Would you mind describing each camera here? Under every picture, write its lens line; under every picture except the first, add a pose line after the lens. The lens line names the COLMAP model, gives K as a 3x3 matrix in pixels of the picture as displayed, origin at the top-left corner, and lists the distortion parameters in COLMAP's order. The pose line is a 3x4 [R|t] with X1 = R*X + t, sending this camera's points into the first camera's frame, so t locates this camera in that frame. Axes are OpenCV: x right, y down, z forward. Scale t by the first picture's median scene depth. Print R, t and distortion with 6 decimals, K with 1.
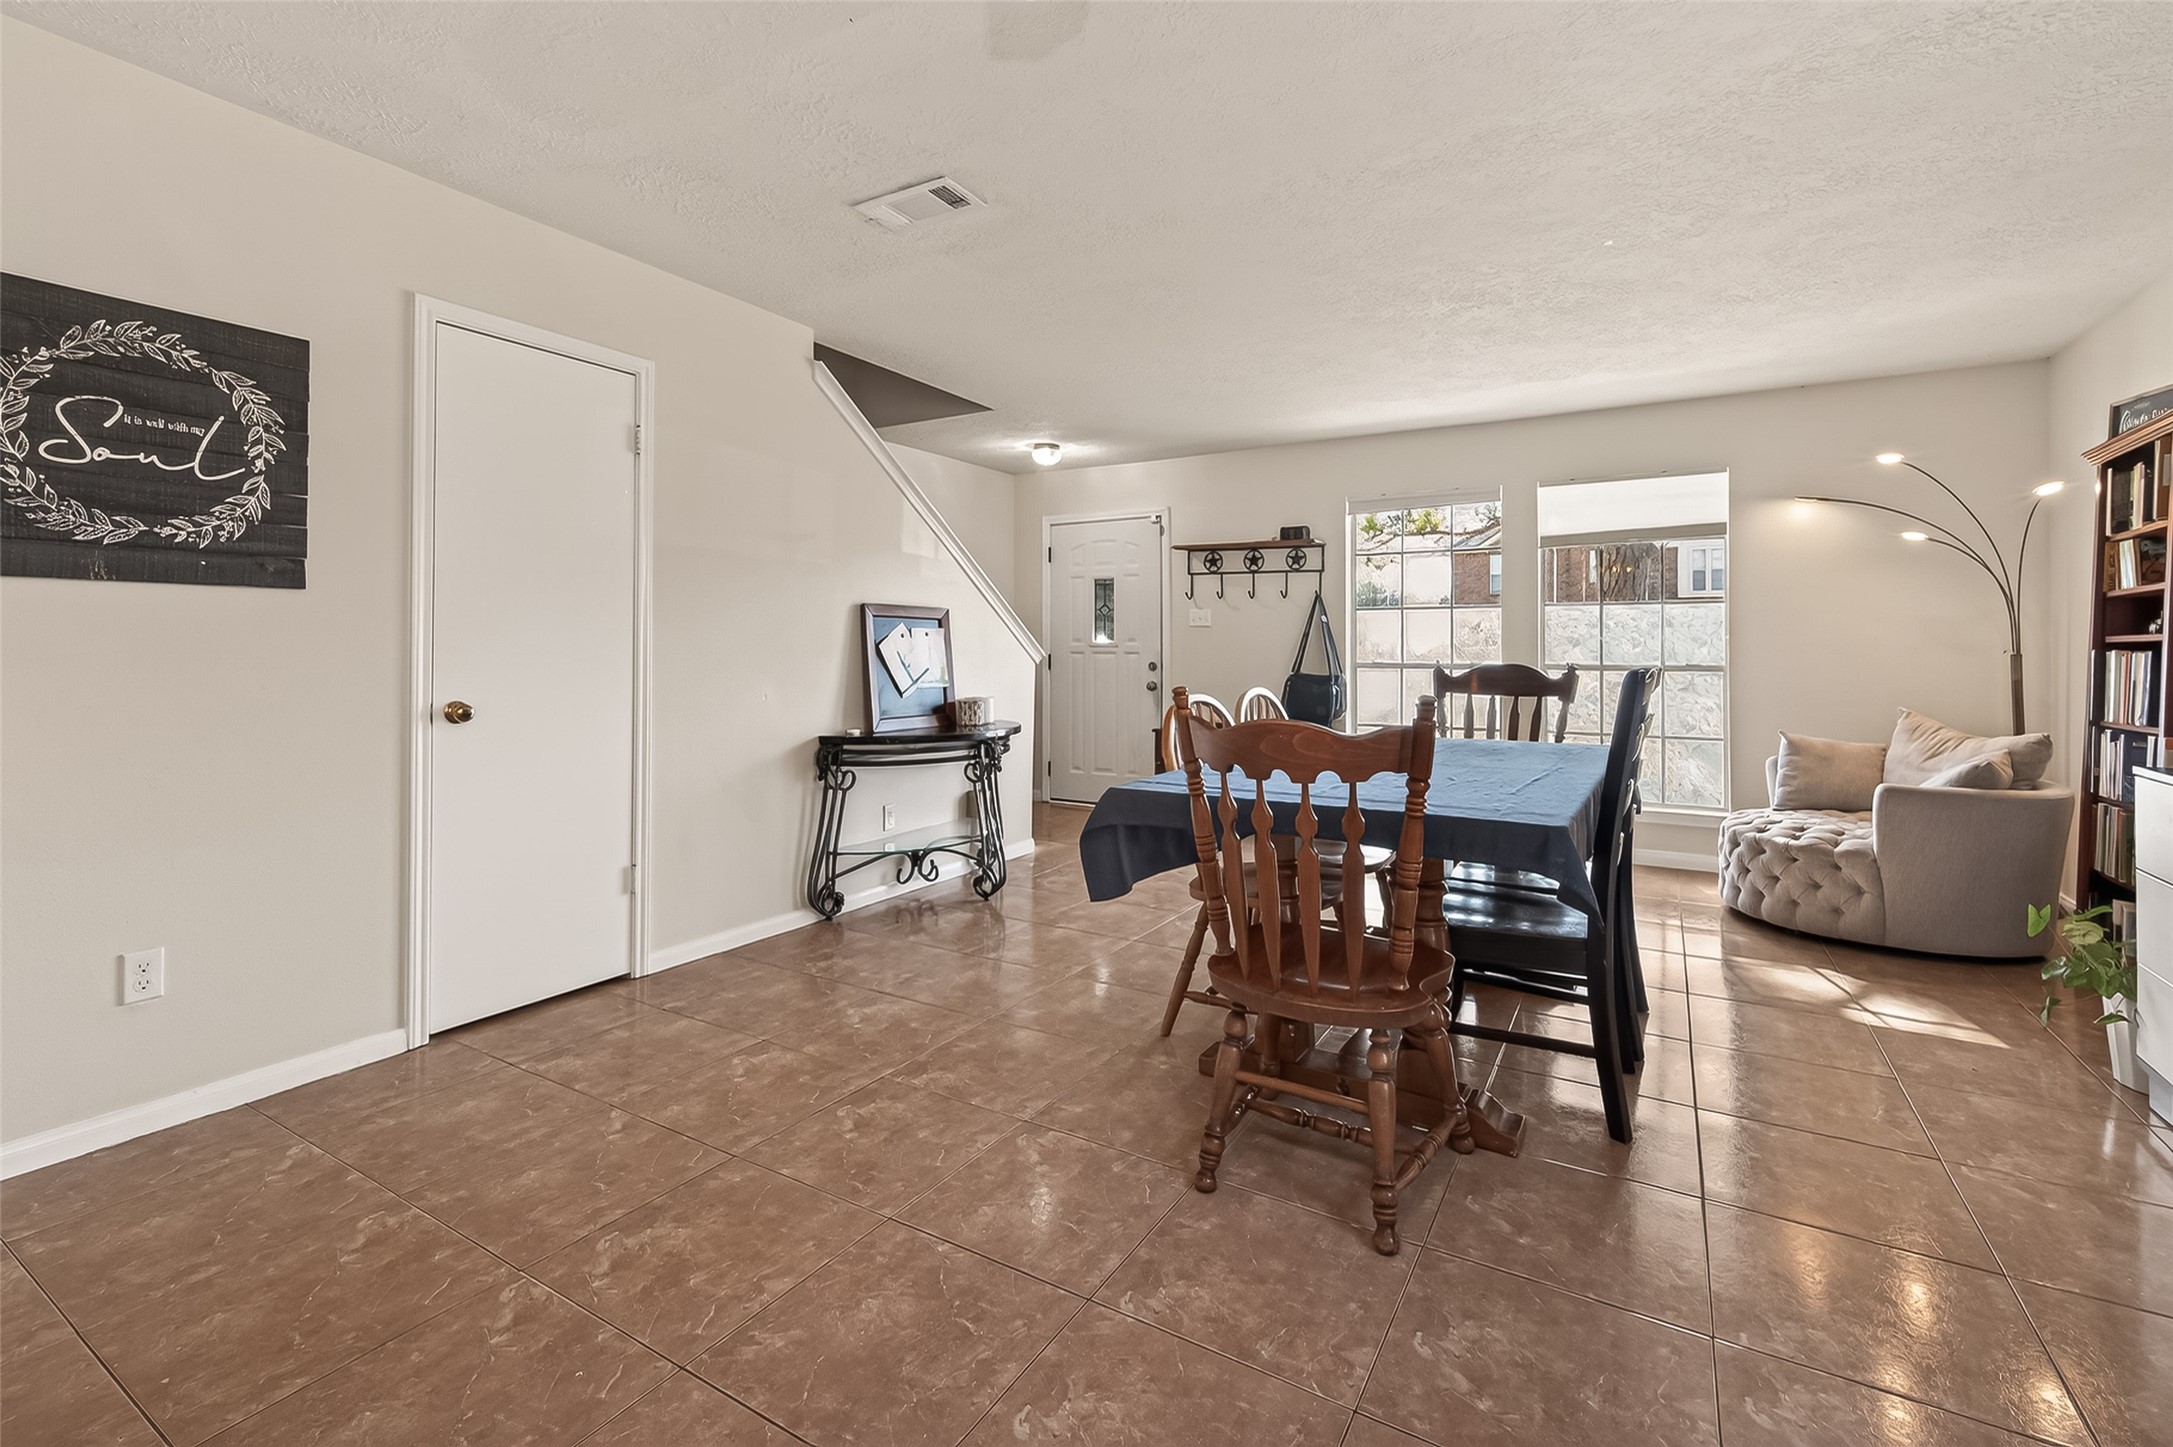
lens RADIAL K [[964.3, 0, 1108.3], [0, 964.3, 650.6], [0, 0, 1]] dist [0.005939, -0.001363]
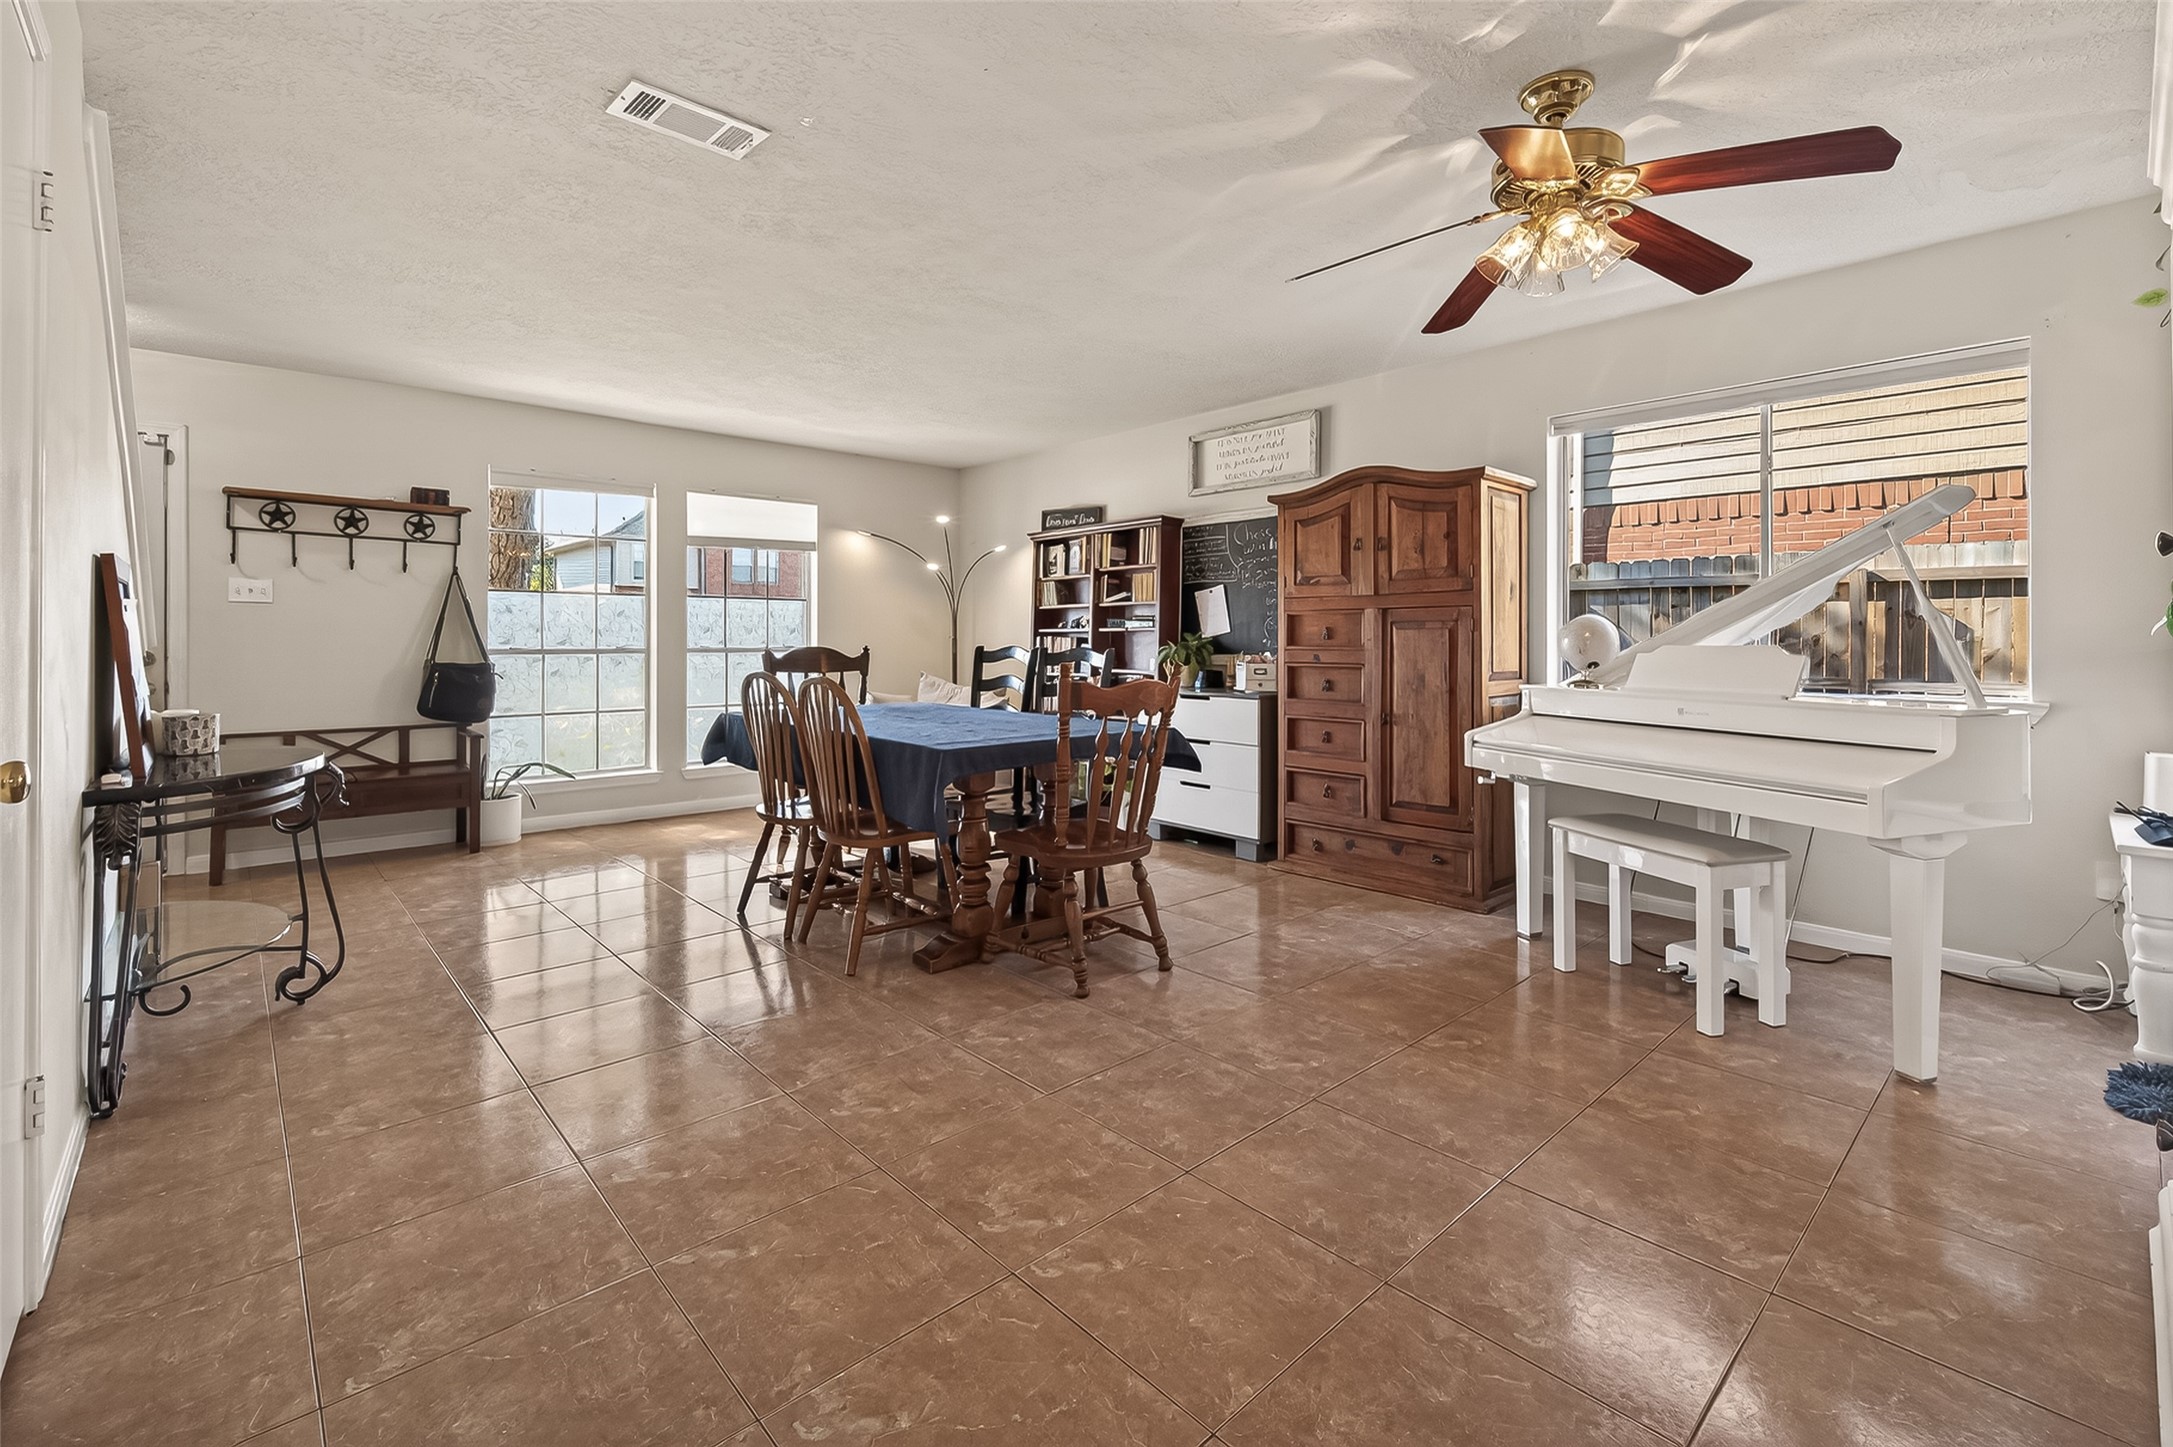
lens RADIAL K [[964.3, 0, 1118.0], [0, 964.3, 632.7], [0, 0, 1]] dist [0.005939, -0.001363]
pose [[0.255241, 0.004583, 0.966867, -0.572034], [-0.000379, 0.999989, -0.004640, 0.000975], [-0.966877, 0.000818, 0.255240, 0.244429]]
